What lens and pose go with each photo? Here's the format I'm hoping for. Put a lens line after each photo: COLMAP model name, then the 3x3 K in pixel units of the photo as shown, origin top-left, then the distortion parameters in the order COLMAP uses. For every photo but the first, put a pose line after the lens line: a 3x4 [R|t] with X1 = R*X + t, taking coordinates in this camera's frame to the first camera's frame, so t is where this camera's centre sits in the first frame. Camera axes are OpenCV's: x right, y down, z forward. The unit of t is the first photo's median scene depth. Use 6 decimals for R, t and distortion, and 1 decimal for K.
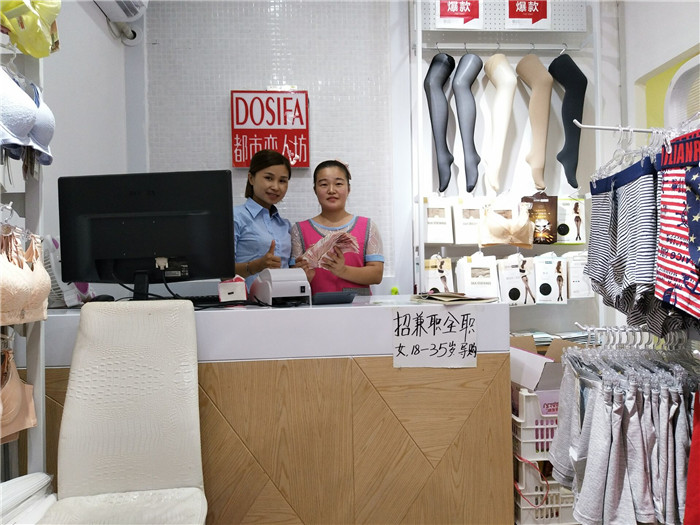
lens RADIAL K [[535.6, 0, 355.0], [0, 535.6, 265.1], [0, 0, 1]] dist [0.072804, -0.100839]
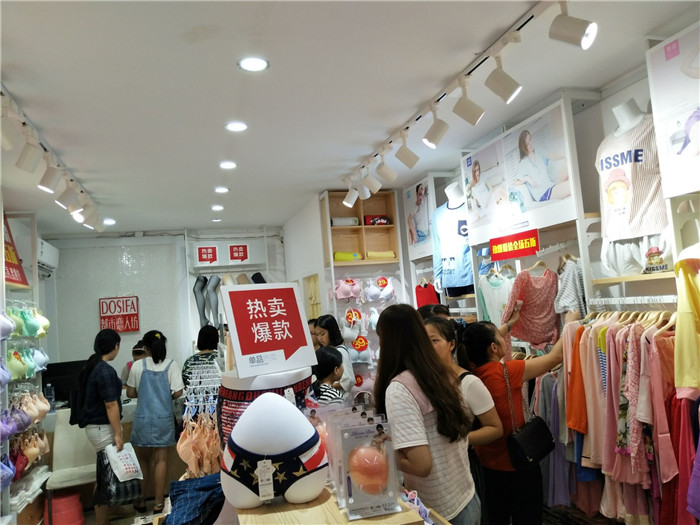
lens RADIAL K [[535.6, 0, 355.8], [0, 535.6, 263.7], [0, 0, 1]] dist [0.072804, -0.100839]
pose [[0.970653, -0.040821, 0.236995, 0.259737], [0.060306, 0.995316, -0.075556, -0.234715], [-0.232801, 0.087631, 0.968568, -1.354207]]
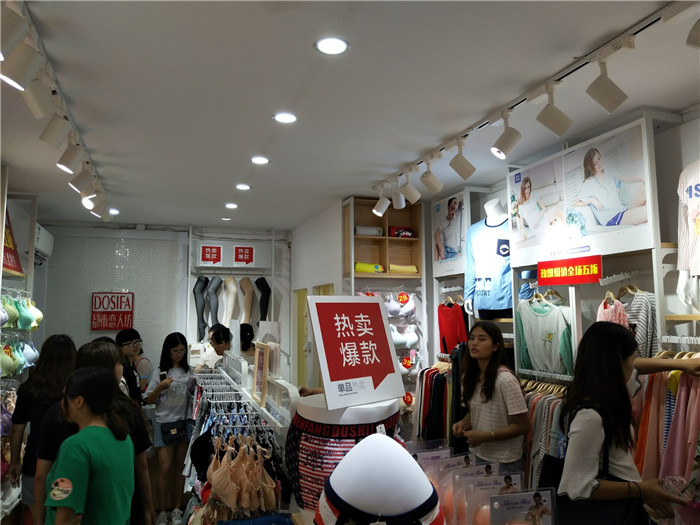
lens RADIAL K [[535.6, 0, 356.5], [0, 535.6, 263.5], [0, 0, 1]] dist [0.072804, -0.100839]
pose [[0.960818, 0.038370, 0.274511, 0.160028], [-0.012436, 0.995342, -0.095600, -0.246894], [-0.276901, 0.088441, 0.956820, -1.229948]]
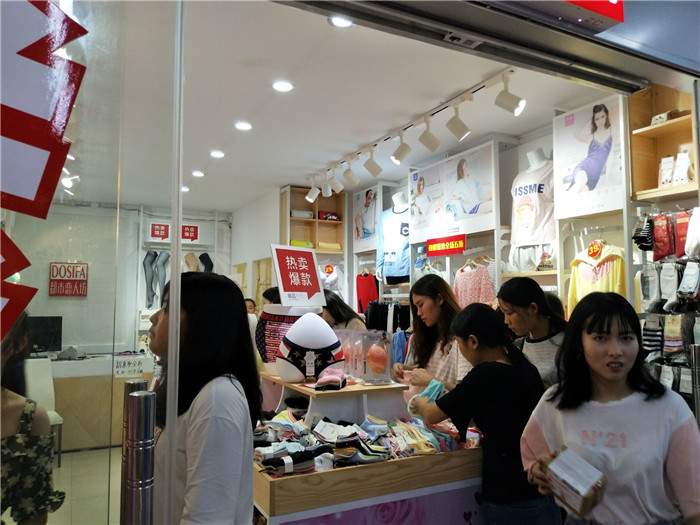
lens RADIAL K [[535.6, 0, 357.4], [0, 535.6, 264.7], [0, 0, 1]] dist [0.072804, -0.100839]
pose [[0.914344, 0.049421, 0.401912, 0.034275], [-0.021042, 0.996982, -0.074723, -0.168647], [-0.404392, 0.059866, 0.912625, -1.586367]]
